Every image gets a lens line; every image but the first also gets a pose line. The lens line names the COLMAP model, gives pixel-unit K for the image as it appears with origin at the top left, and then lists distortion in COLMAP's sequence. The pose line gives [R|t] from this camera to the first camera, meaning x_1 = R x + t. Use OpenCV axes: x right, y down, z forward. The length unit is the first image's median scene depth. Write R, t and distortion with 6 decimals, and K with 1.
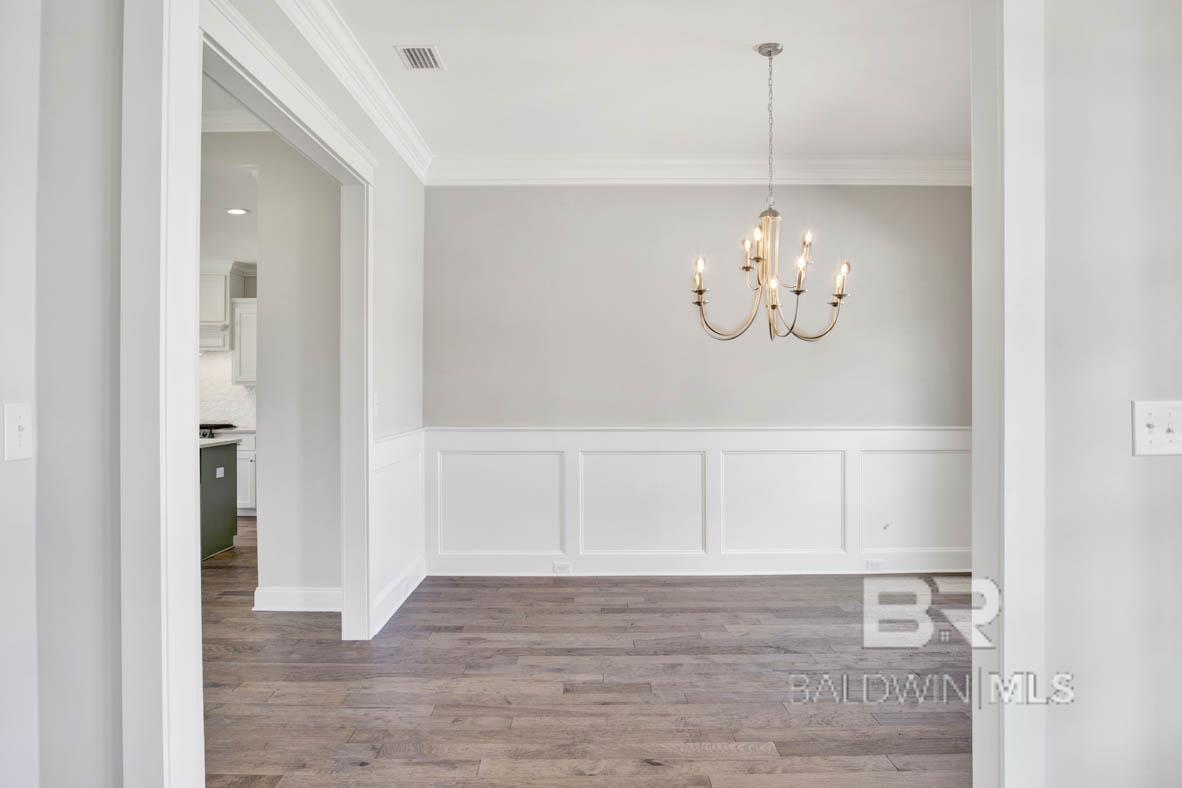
lens RADIAL K [[781.6, 0, 610.3], [0, 781.6, 392.8], [0, 0, 1]] dist [-0.035603, -0.001857]
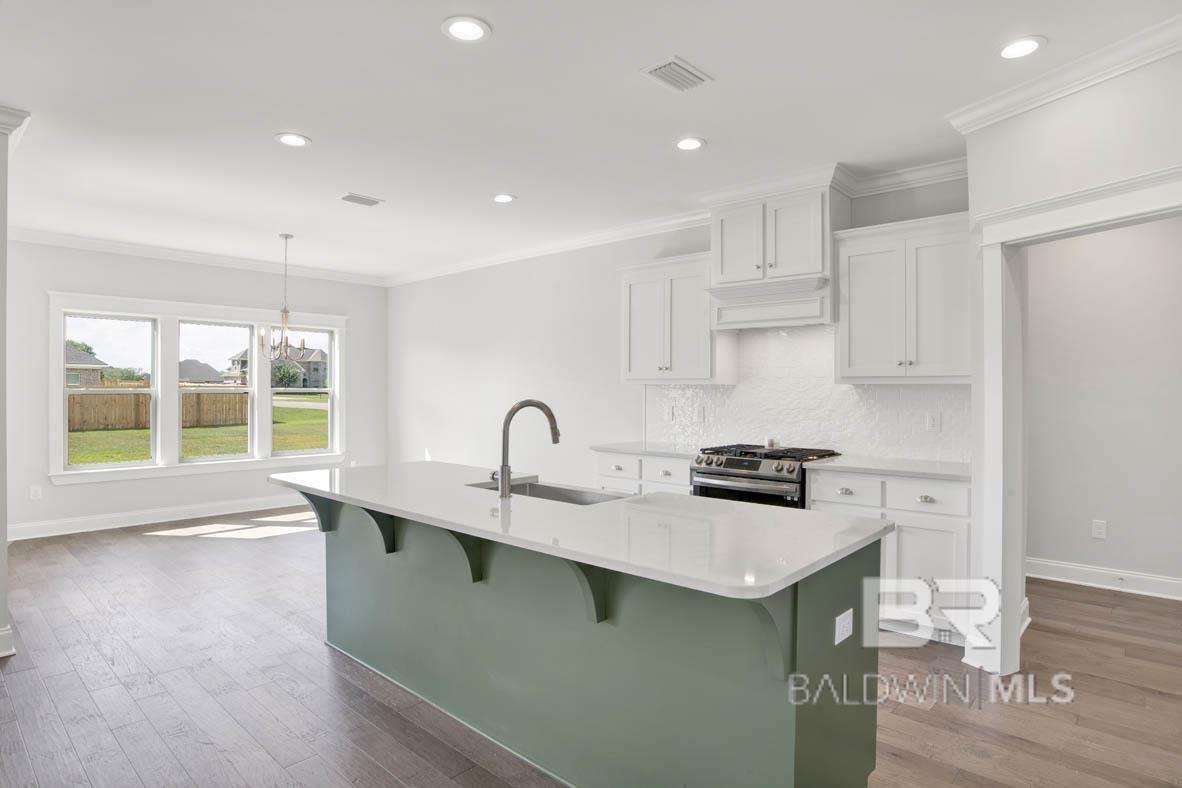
lens RADIAL K [[654.6, 0, 610.5], [0, 654.6, 385.6], [0, 0, 1]] dist [-0.055280, 0.008906]
pose [[0.741633, -0.003840, -0.670795, -0.394983], [-0.004777, 0.999928, -0.011006, -0.003030], [0.670789, 0.011366, 0.741562, 0.728229]]
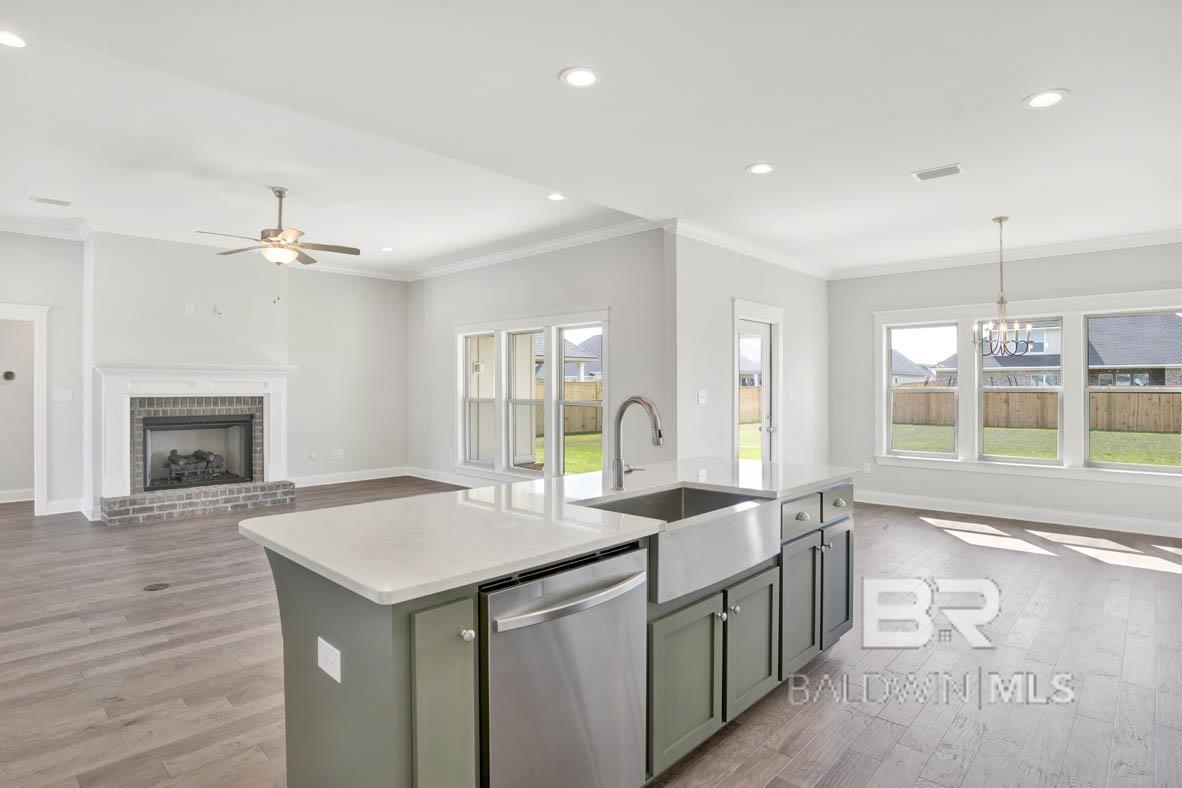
lens RADIAL K [[629.7, 0, 581.0], [0, 629.7, 384.8], [0, 0, 1]] dist [-0.062289, 0.012883]
pose [[-0.704391, -0.006089, -0.709786, -0.412331], [-0.005970, 0.999979, -0.002654, -0.004437], [0.709787, 0.002368, -0.704412, 1.271258]]
